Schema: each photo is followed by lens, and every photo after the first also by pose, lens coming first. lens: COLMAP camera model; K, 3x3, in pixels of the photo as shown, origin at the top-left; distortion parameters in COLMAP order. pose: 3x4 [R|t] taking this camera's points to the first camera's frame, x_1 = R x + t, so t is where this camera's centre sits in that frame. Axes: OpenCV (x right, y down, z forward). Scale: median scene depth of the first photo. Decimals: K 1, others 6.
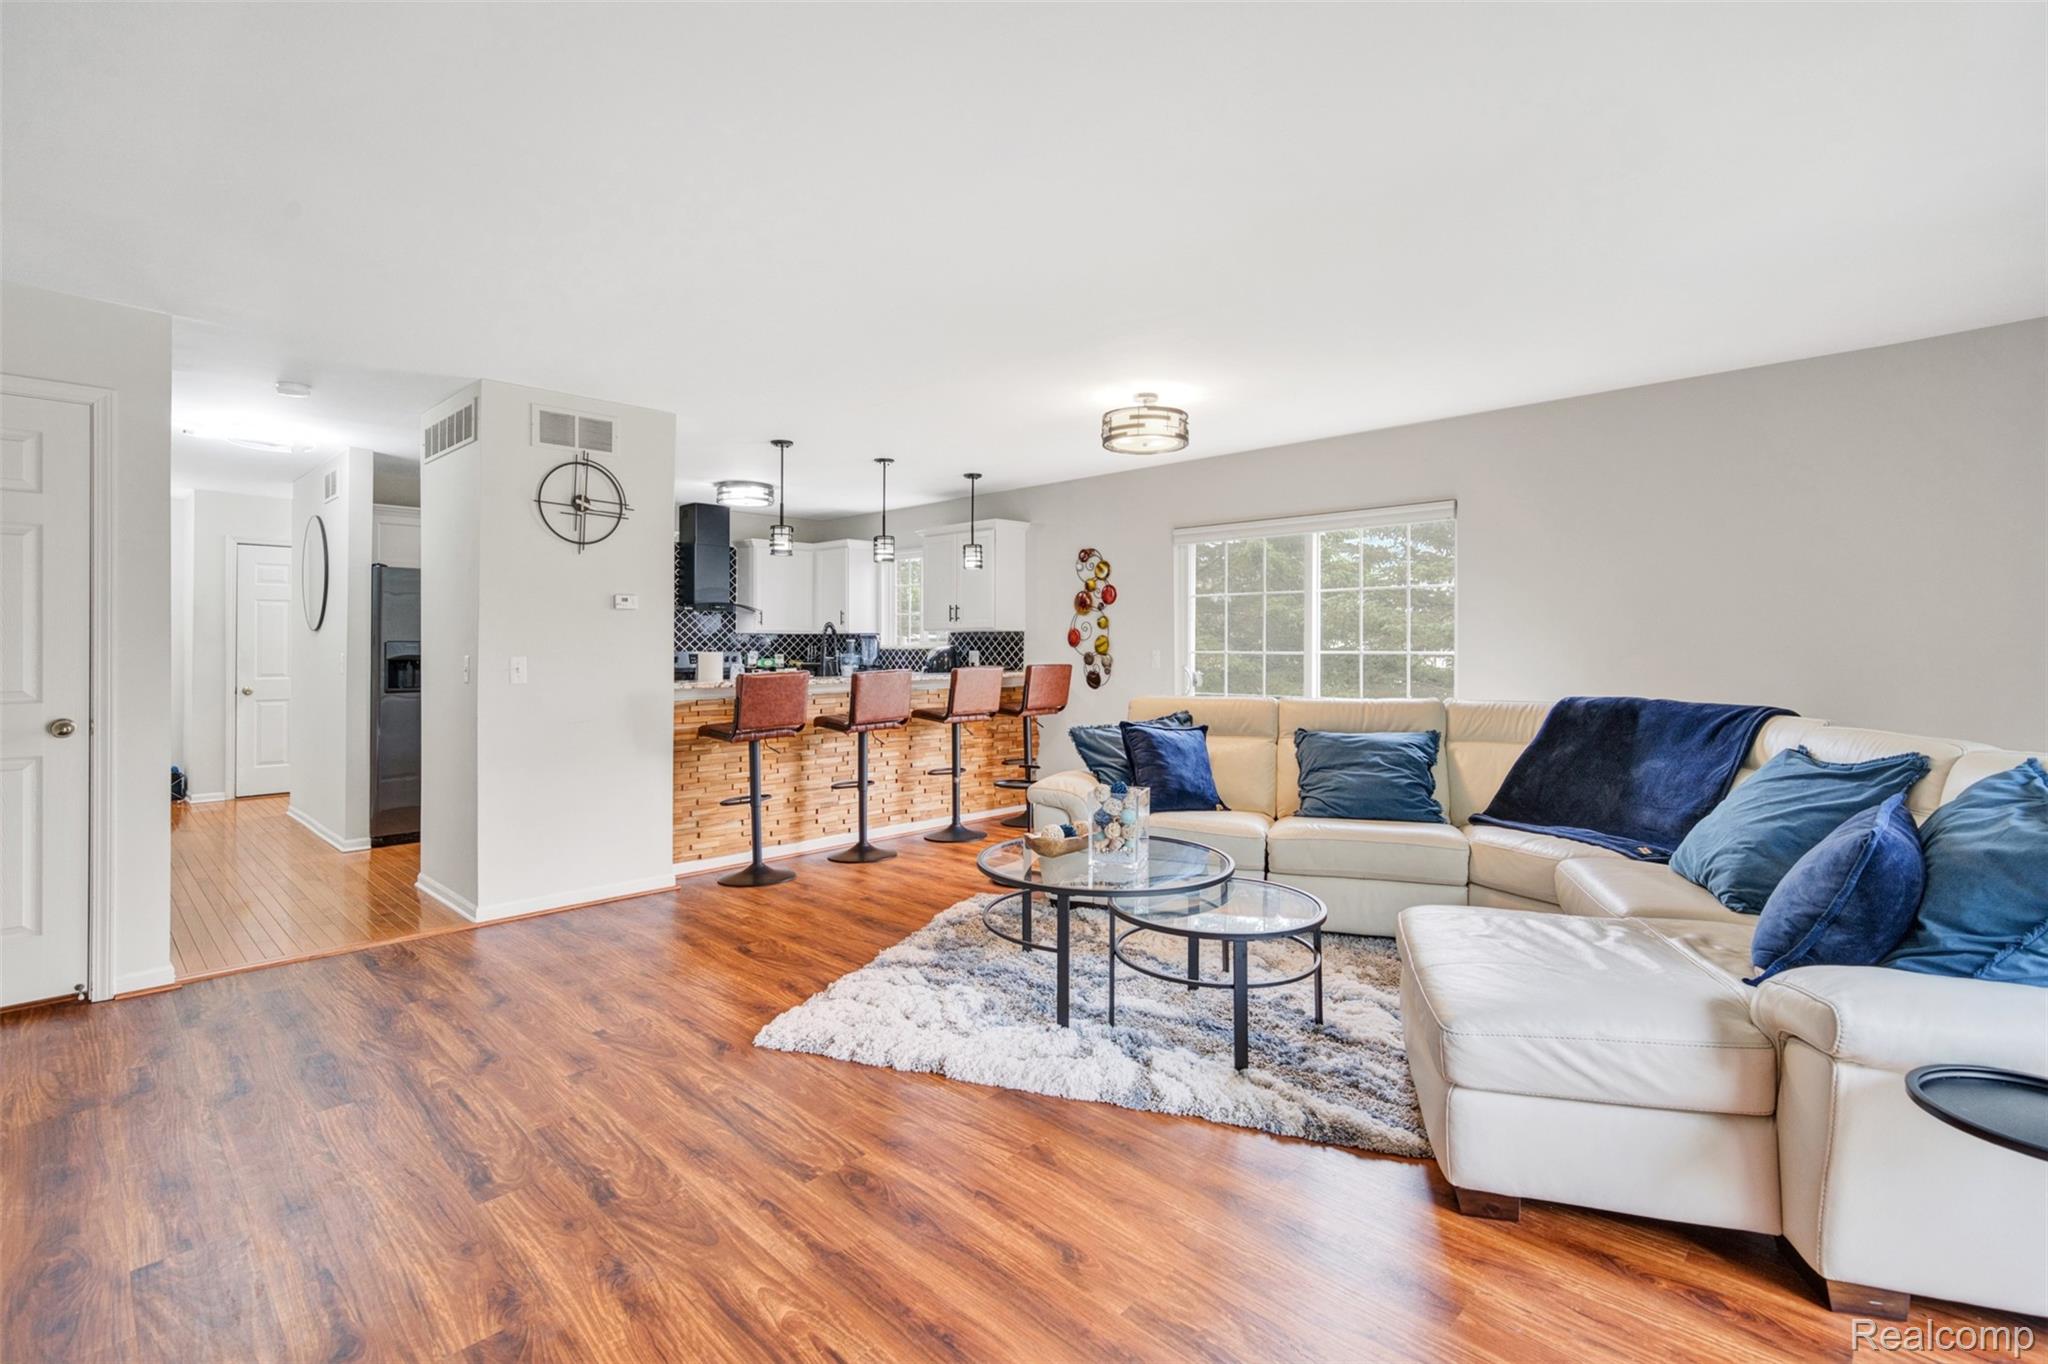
lens RADIAL K [[933.9, 0, 1016.2], [0, 933.9, 647.7], [0, 0, 1]] dist [0.007085, 0.000374]
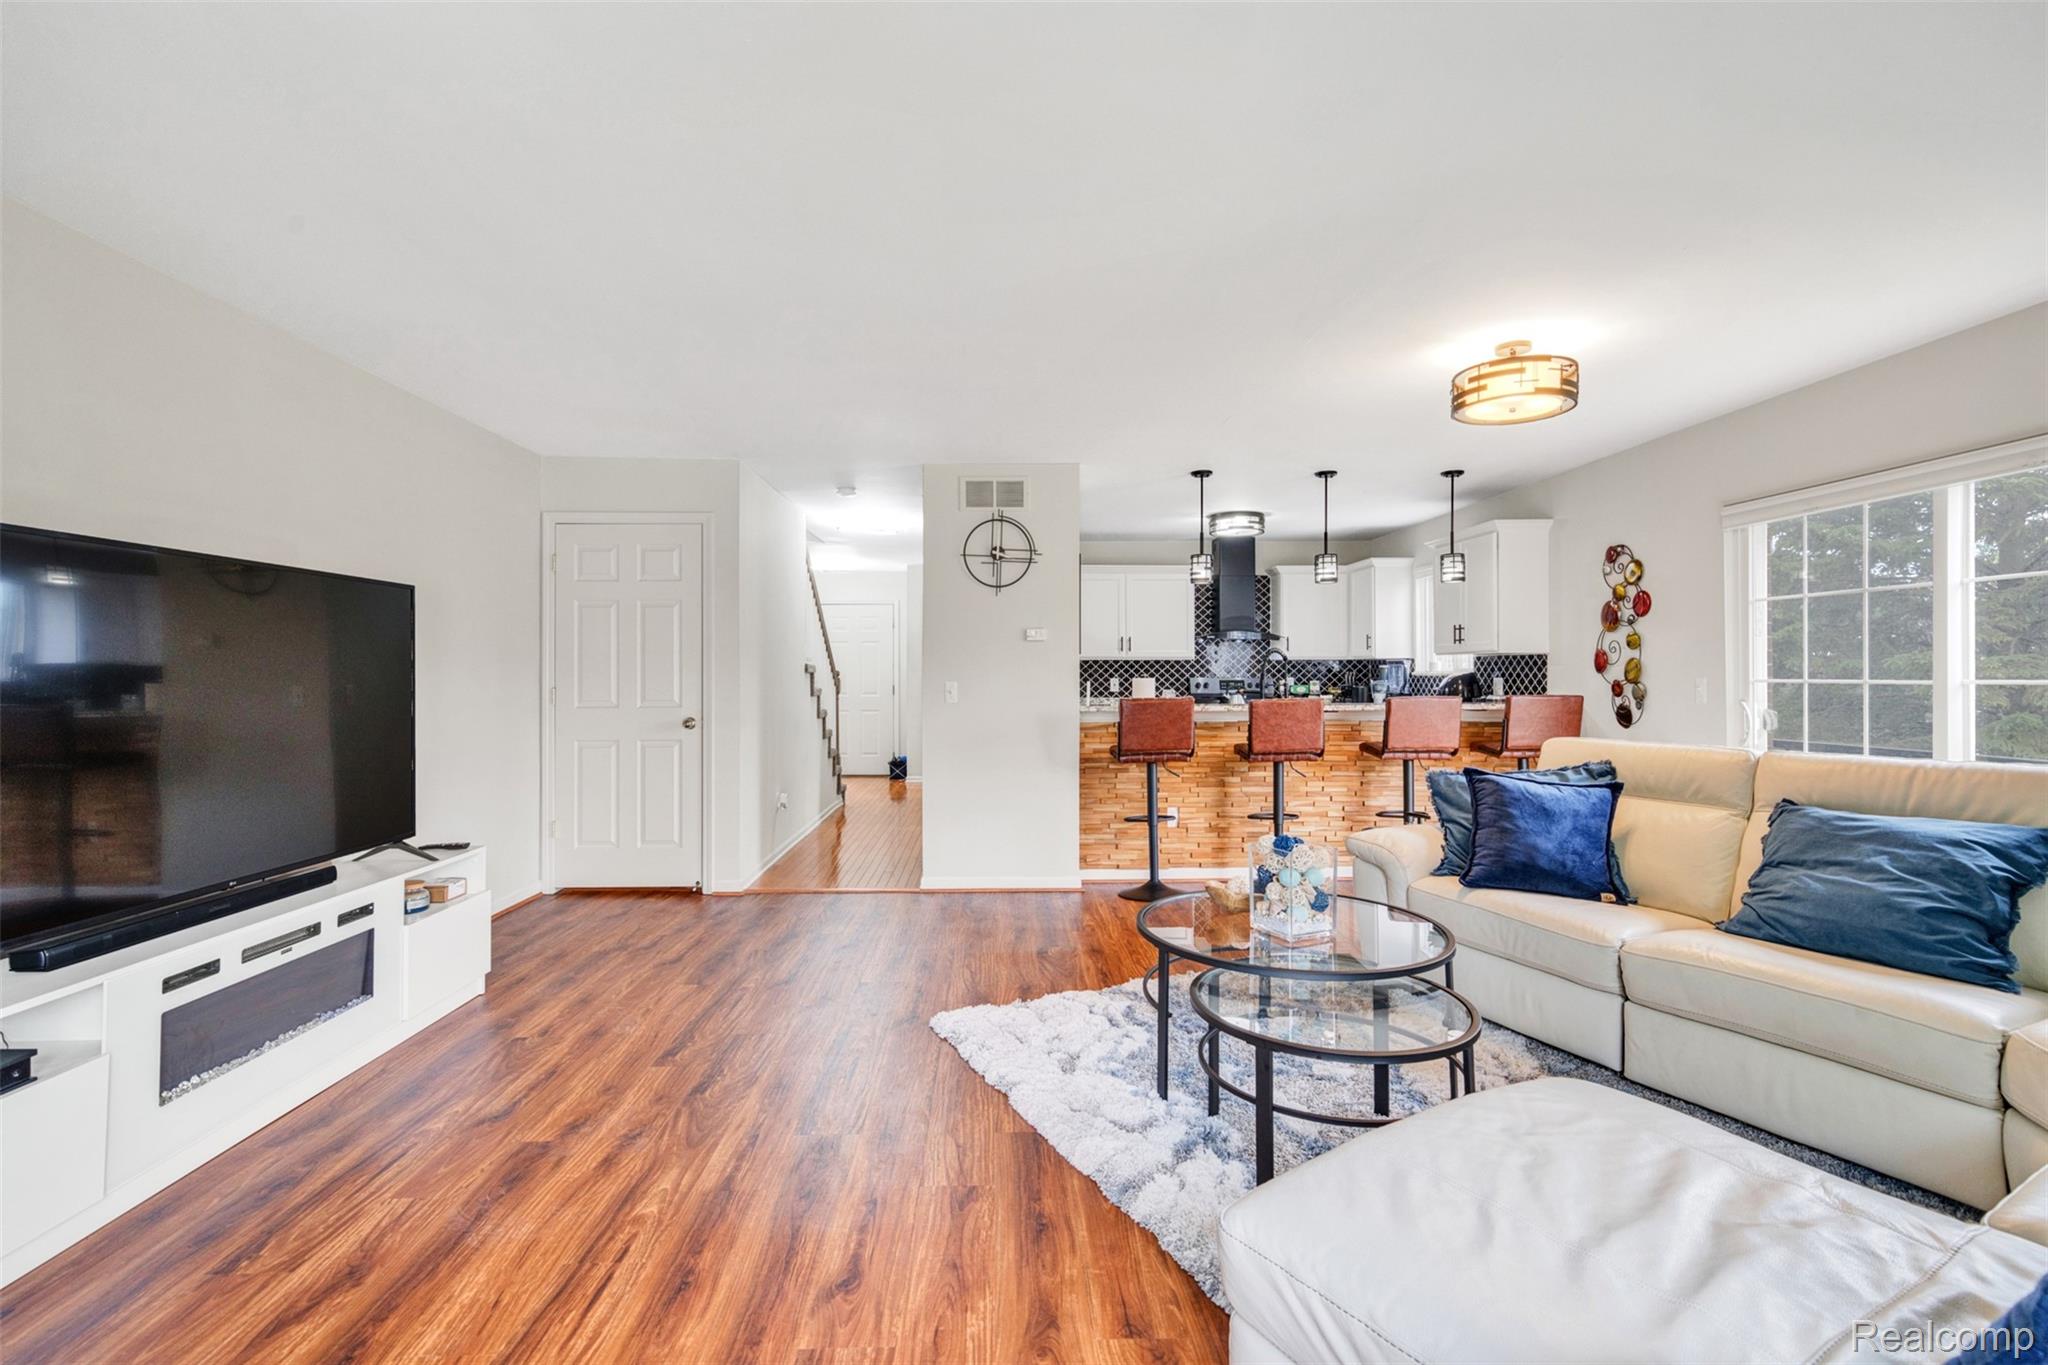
lens RADIAL K [[918.2, 0, 1030.0], [0, 918.2, 671.6], [0, 0, 1]] dist [0.008977, 0.000356]
pose [[0.724286, -0.001778, -0.689497, 0.345468], [0.000288, 0.999997, -0.002275, -0.000625], [0.689499, 0.001449, 0.724285, 0.165693]]
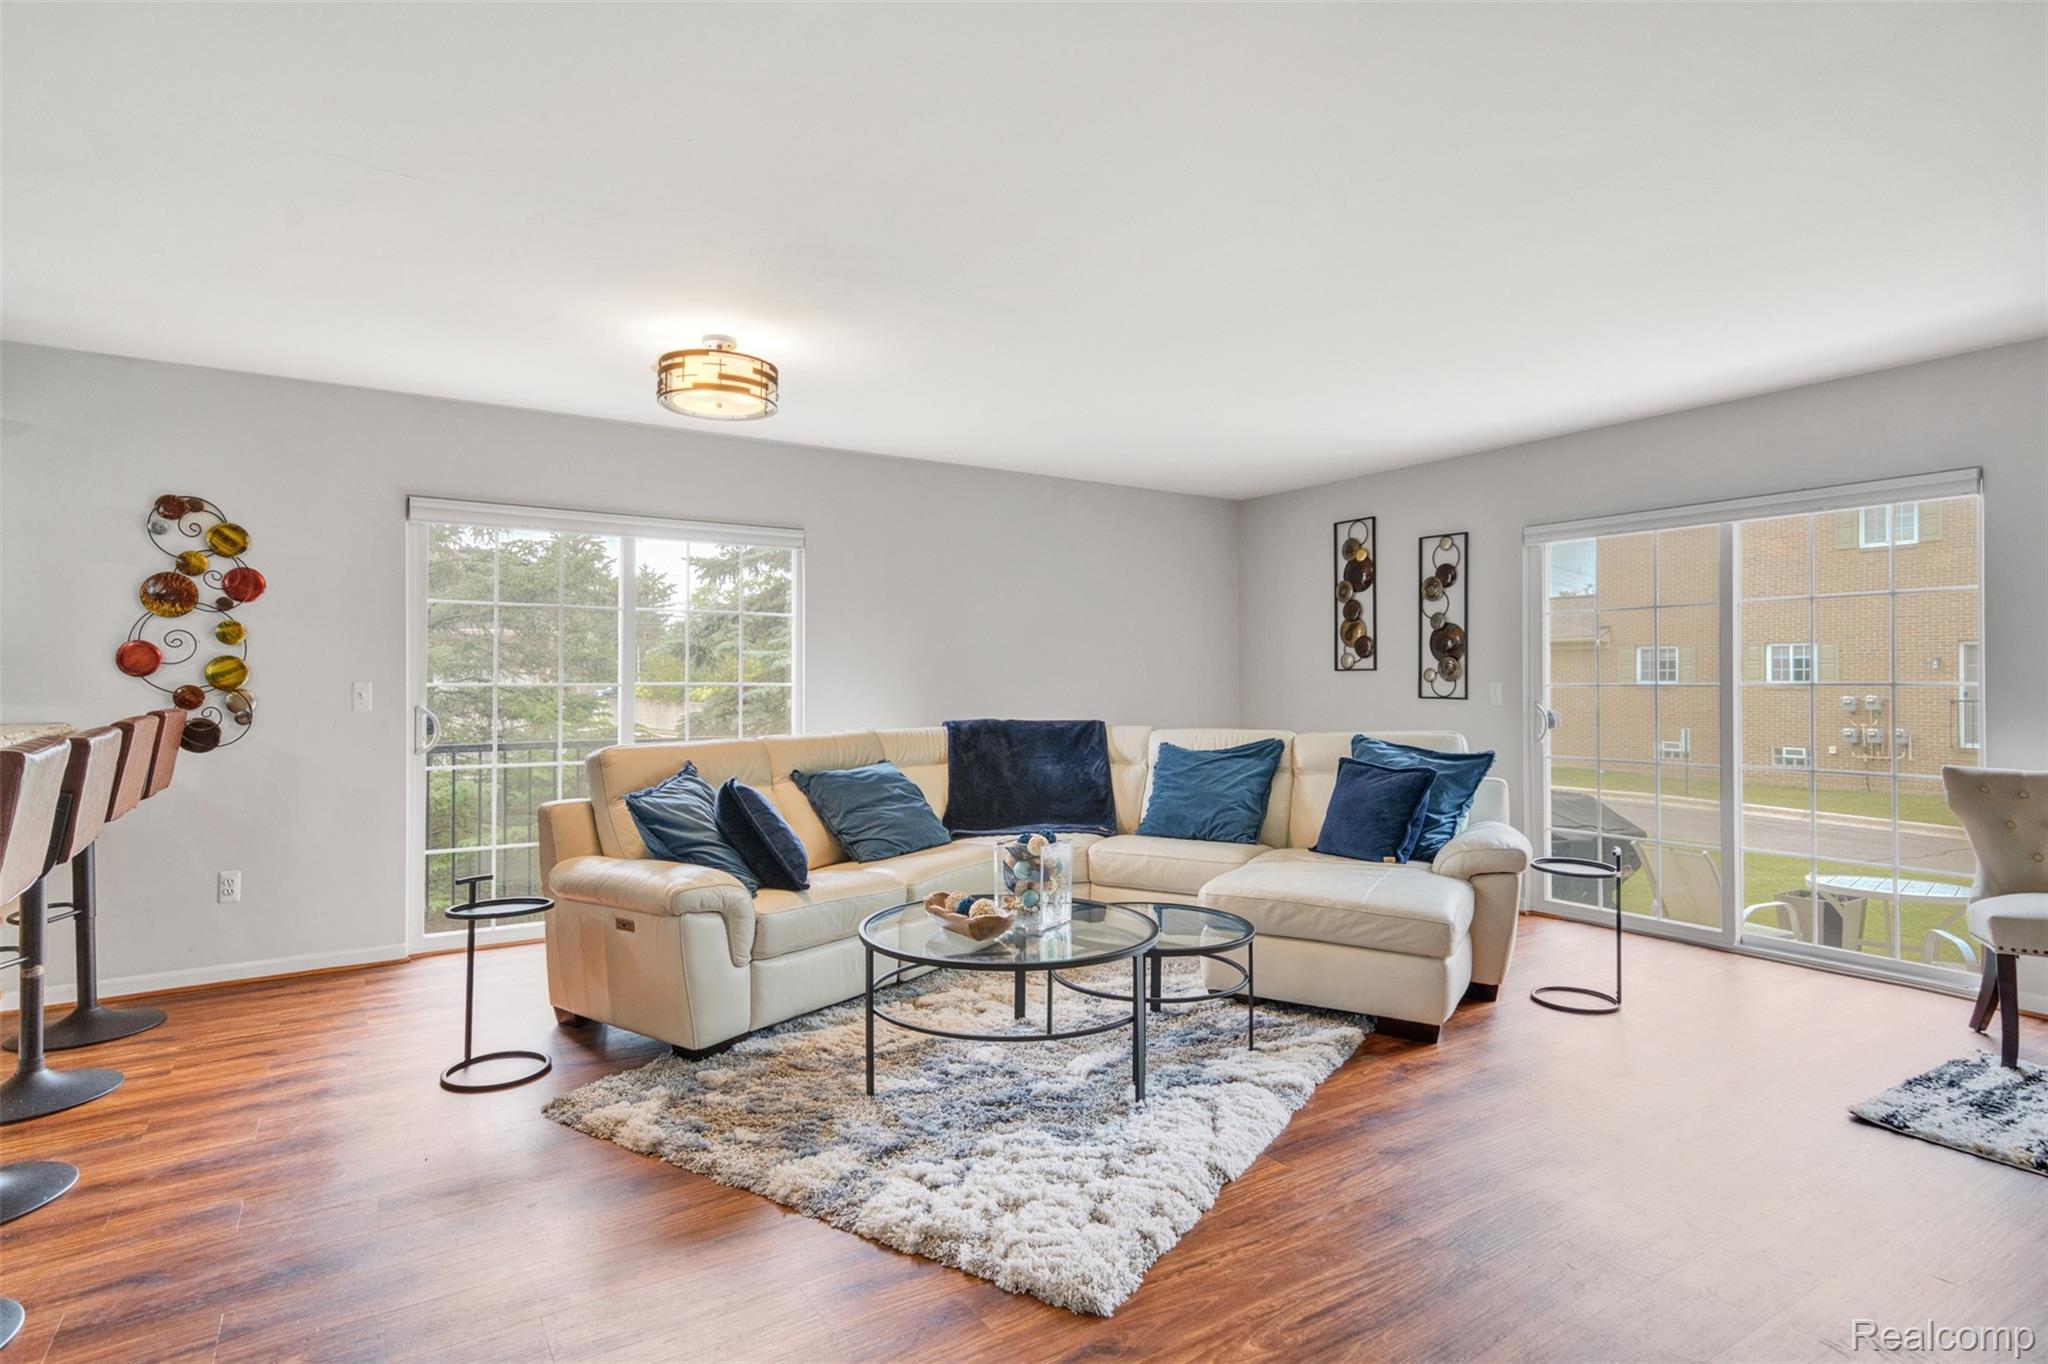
lens RADIAL K [[1050.6, 0, 1024.0], [0, 1050.6, 682.0], [0, 0, 1]] dist [0.023986, 0.000033]
pose [[0.227013, 0.008629, 0.973853, -0.572809], [0.002170, 0.999954, -0.009366, 0.012982], [-0.973889, 0.004240, 0.226984, 0.534259]]
